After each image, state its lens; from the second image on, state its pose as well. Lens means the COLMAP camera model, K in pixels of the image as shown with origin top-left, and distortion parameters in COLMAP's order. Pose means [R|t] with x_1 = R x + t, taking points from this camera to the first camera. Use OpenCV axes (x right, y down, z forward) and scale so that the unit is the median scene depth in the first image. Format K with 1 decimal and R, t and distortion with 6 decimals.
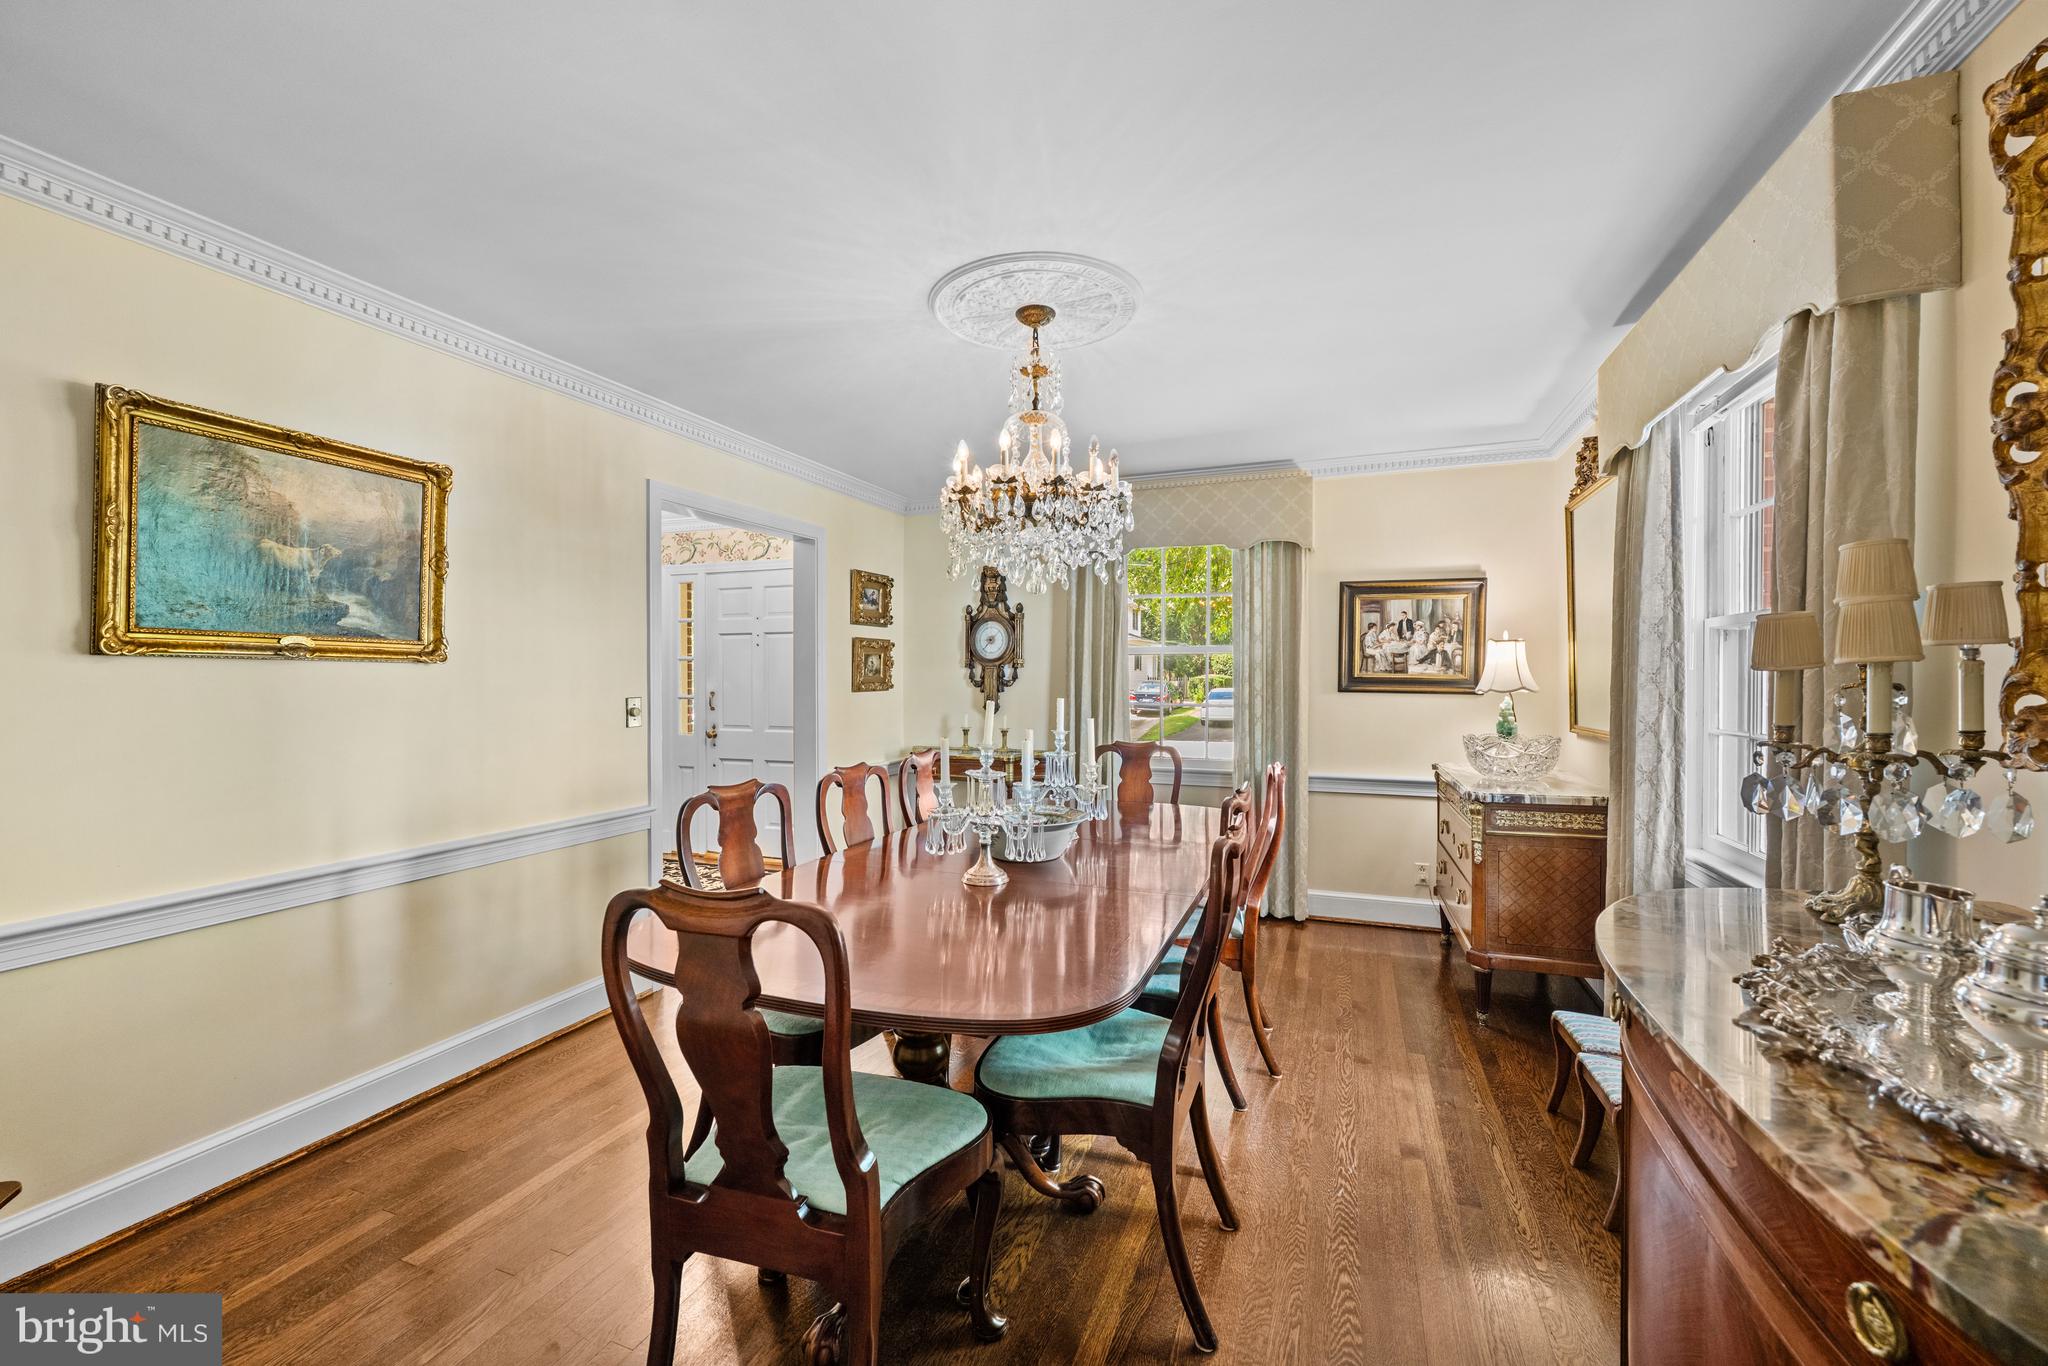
lens RADIAL K [[812.7, 0, 1021.1], [0, 812.7, 680.9], [0, 0, 1]] dist [0.001158, -0.000092]
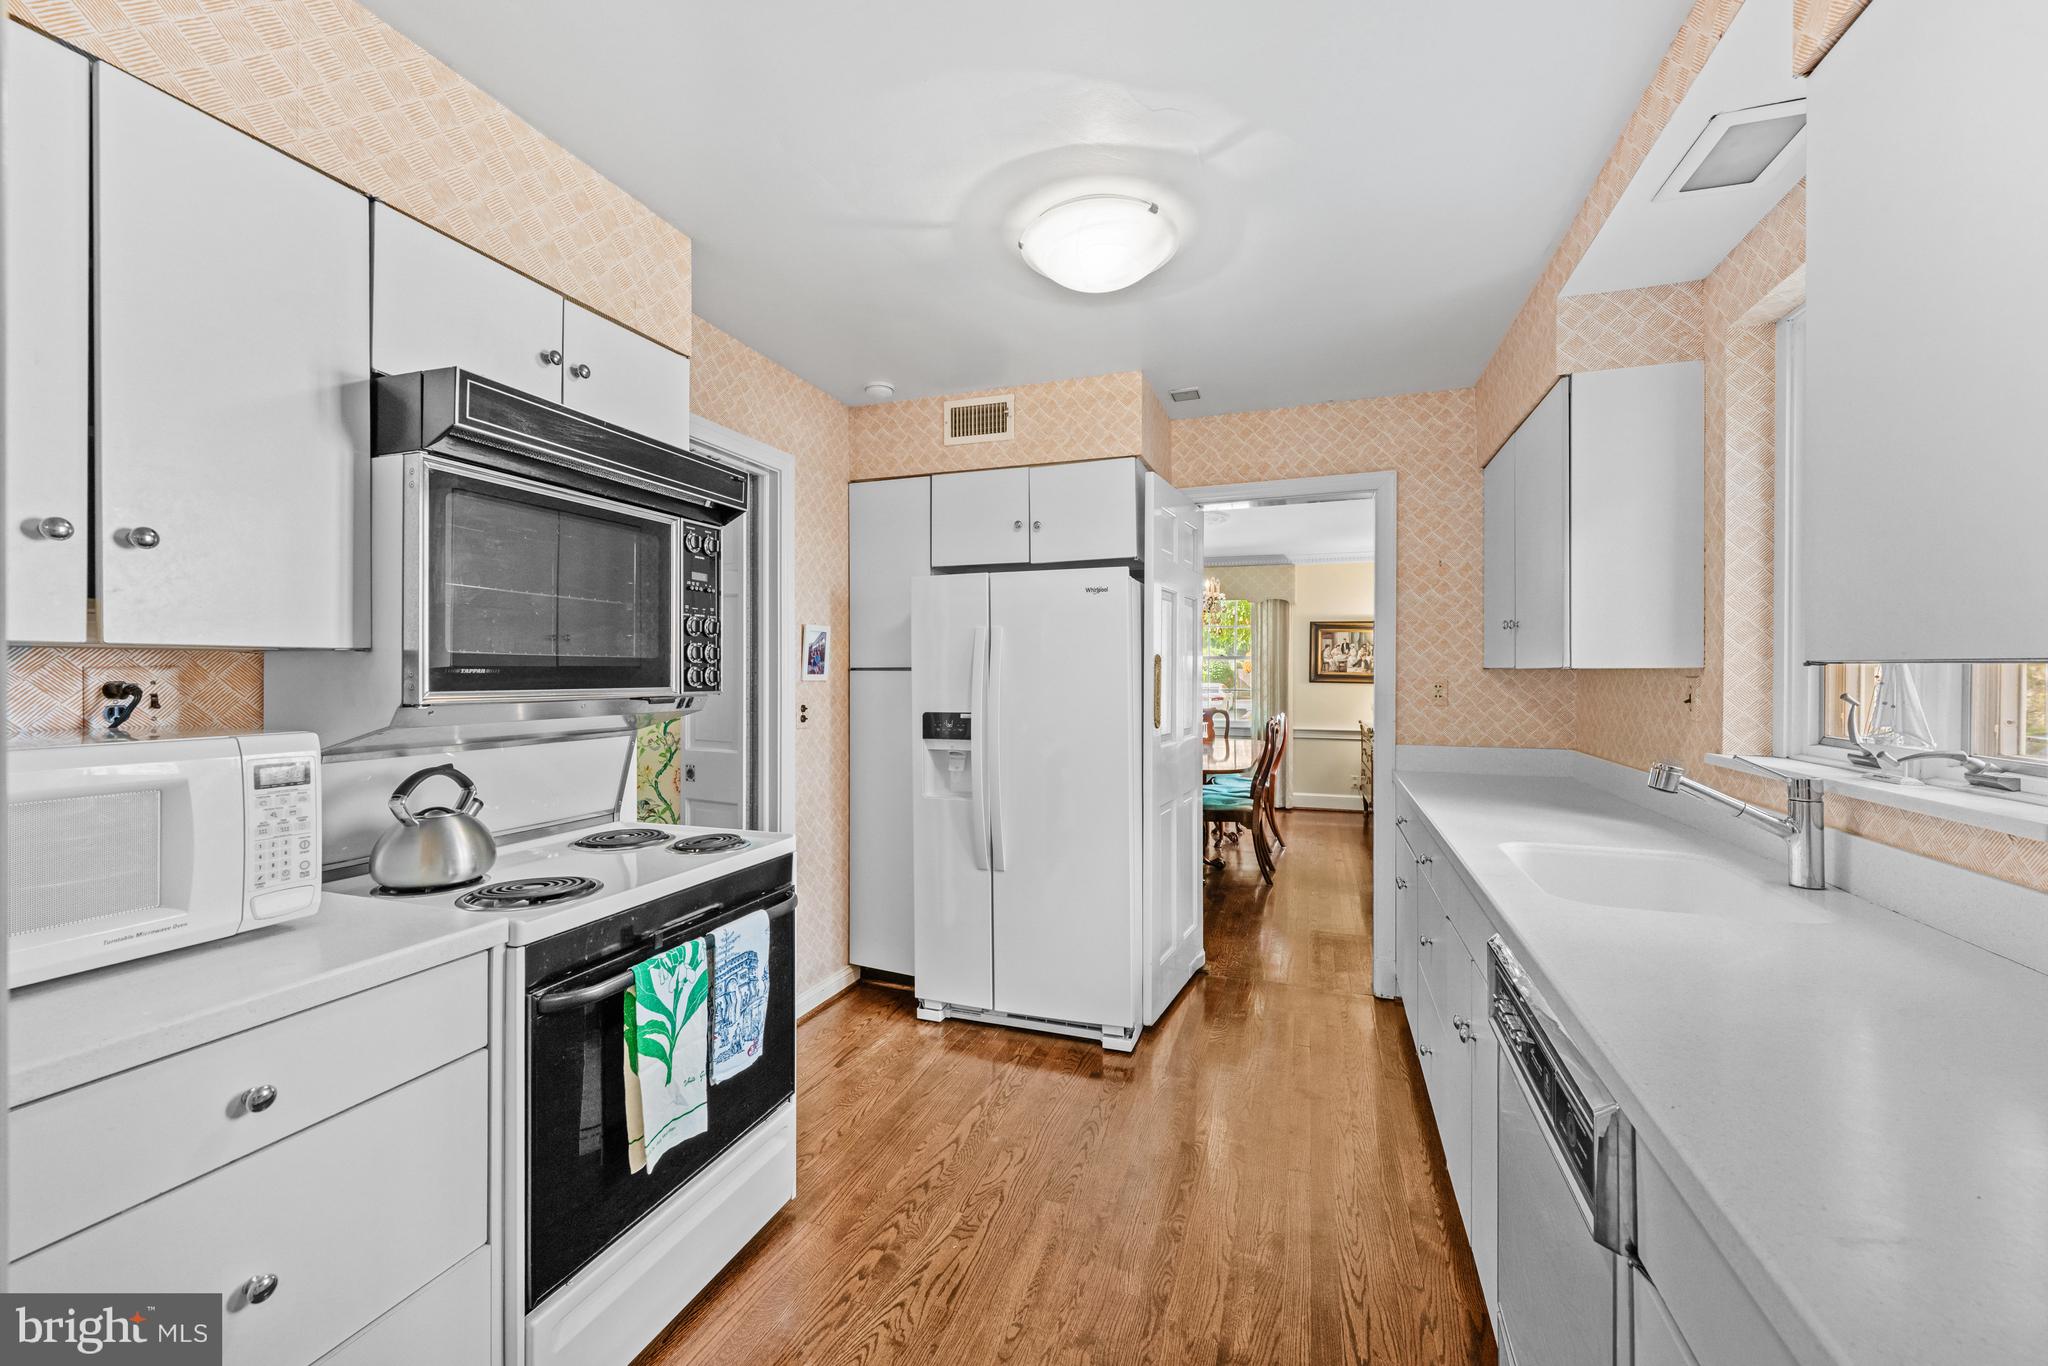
lens RADIAL K [[812.7, 0, 1031.1], [0, 812.7, 672.6], [0, 0, 1]] dist [0.001158, -0.000092]
pose [[0.999631, -0.001339, 0.027121, -0.287856], [0.001414, 0.999995, -0.002741, -0.004343], [-0.027117, 0.002779, 0.999628, -0.819132]]
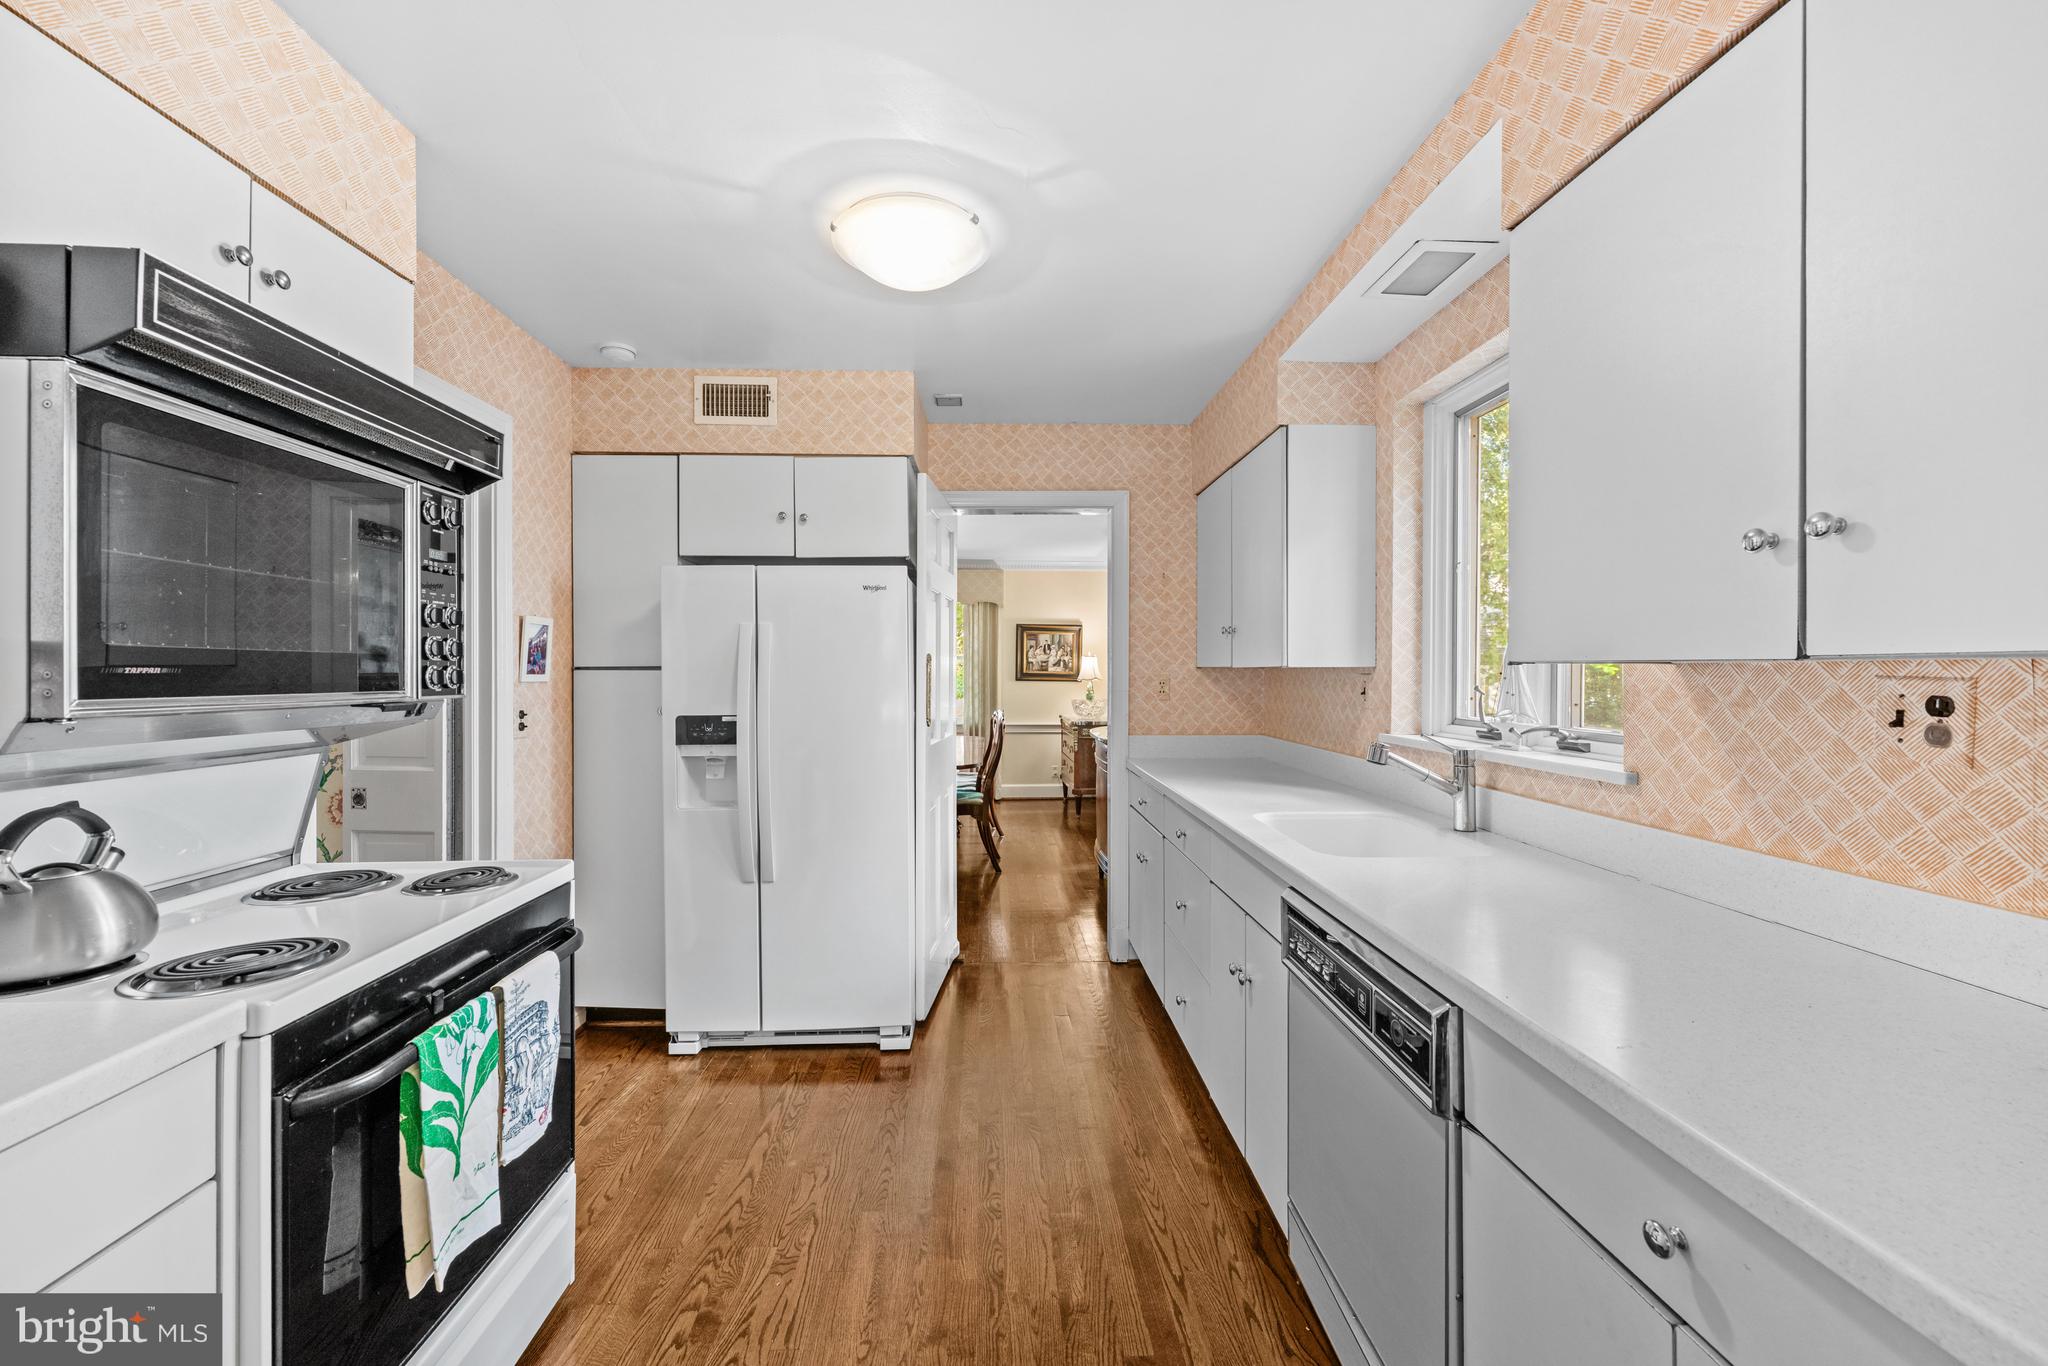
lens RADIAL K [[812.7, 0, 1013.8], [0, 812.7, 673.5], [0, 0, 1]] dist [0.001158, -0.000092]
pose [[0.917258, -0.004289, 0.398270, -0.397513], [0.004652, 0.999989, 0.000055, -0.004052], [-0.398266, 0.001802, 0.917268, -0.799315]]
